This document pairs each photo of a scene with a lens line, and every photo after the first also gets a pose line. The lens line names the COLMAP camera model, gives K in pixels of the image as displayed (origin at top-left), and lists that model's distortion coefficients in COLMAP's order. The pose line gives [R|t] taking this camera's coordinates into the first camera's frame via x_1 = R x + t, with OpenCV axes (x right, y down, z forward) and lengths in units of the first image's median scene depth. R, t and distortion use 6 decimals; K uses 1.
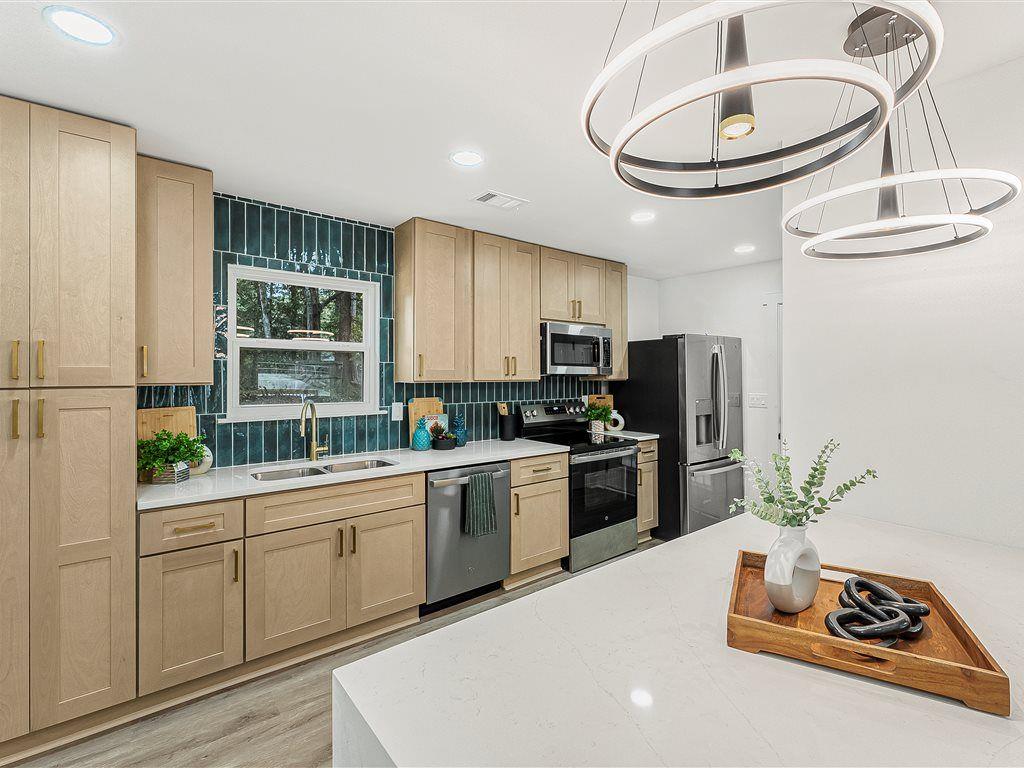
lens RADIAL K [[488.1, 0, 499.0], [0, 488.1, 375.0], [0, 0, 1]] dist [0.002479, 0.000277]
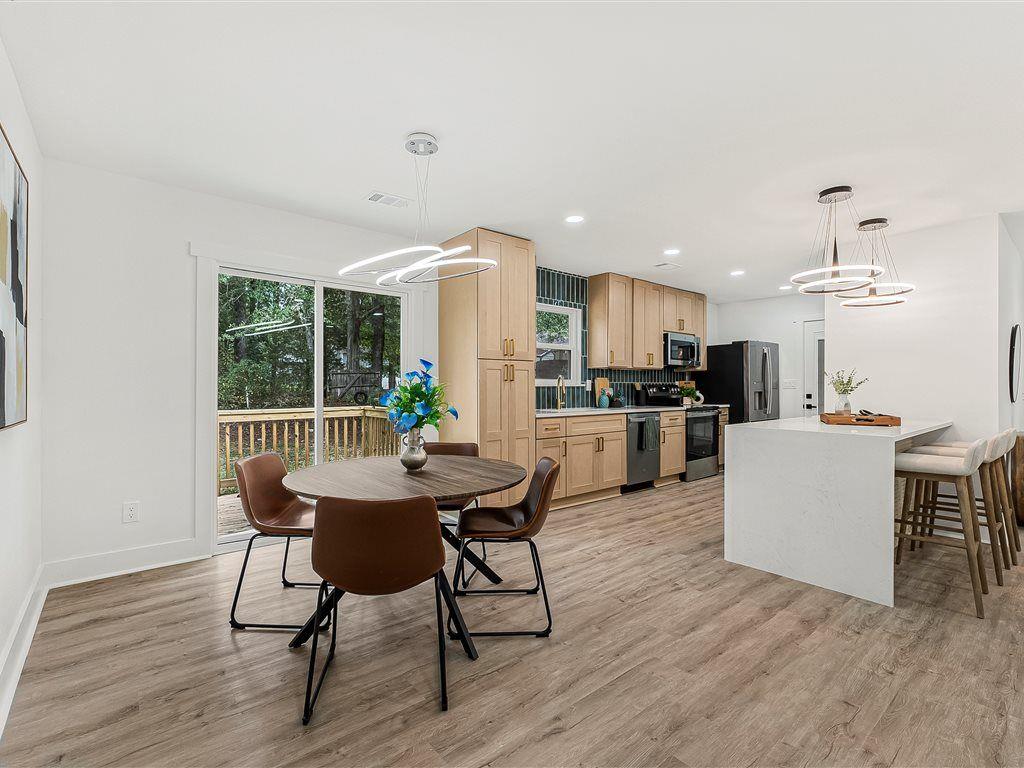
lens RADIAL K [[477.0, 0, 511.5], [0, 477.0, 387.7], [0, 0, 1]] dist [0.000540, -0.000118]
pose [[0.999715, -0.000017, 0.023855, -0.515967], [-0.000081, 0.999992, 0.004103, 0.077027], [-0.023855, -0.004103, 0.999707, -0.650927]]
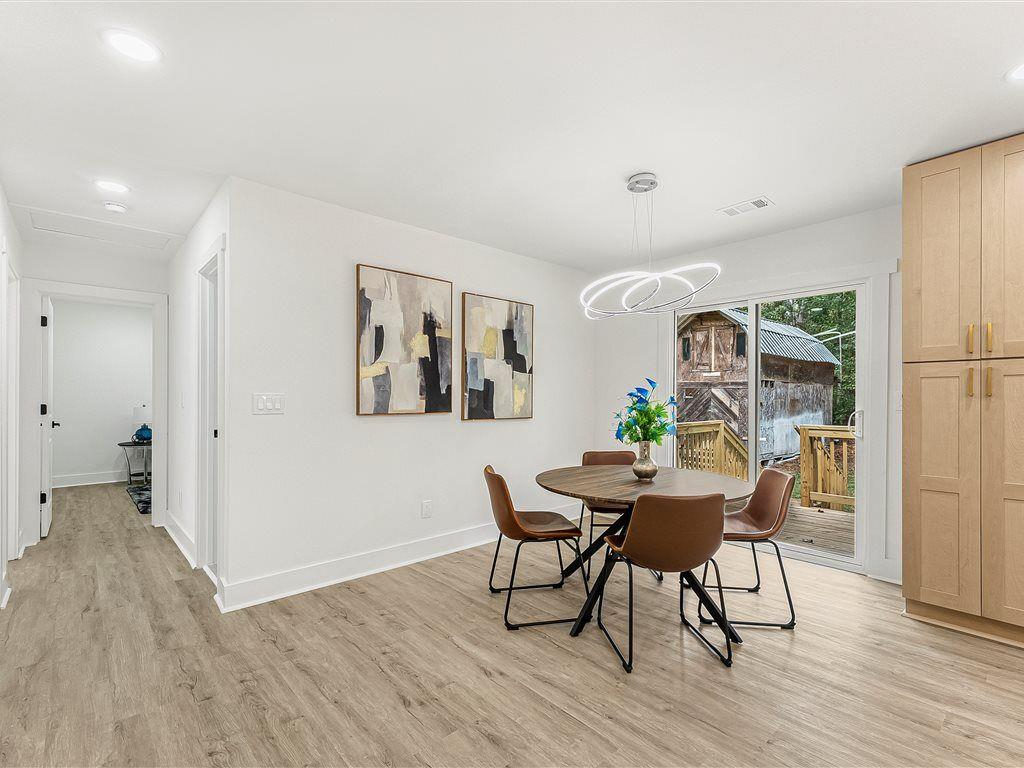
lens RADIAL K [[494.0, 0, 514.0], [0, 494.0, 400.3], [0, 0, 1]] dist [0.000973, 0.000255]
pose [[0.057313, 0.002204, -0.998354, 0.167090], [0.000048, 0.999998, 0.002210, 0.070435], [0.998356, -0.000174, 0.057313, -0.185136]]
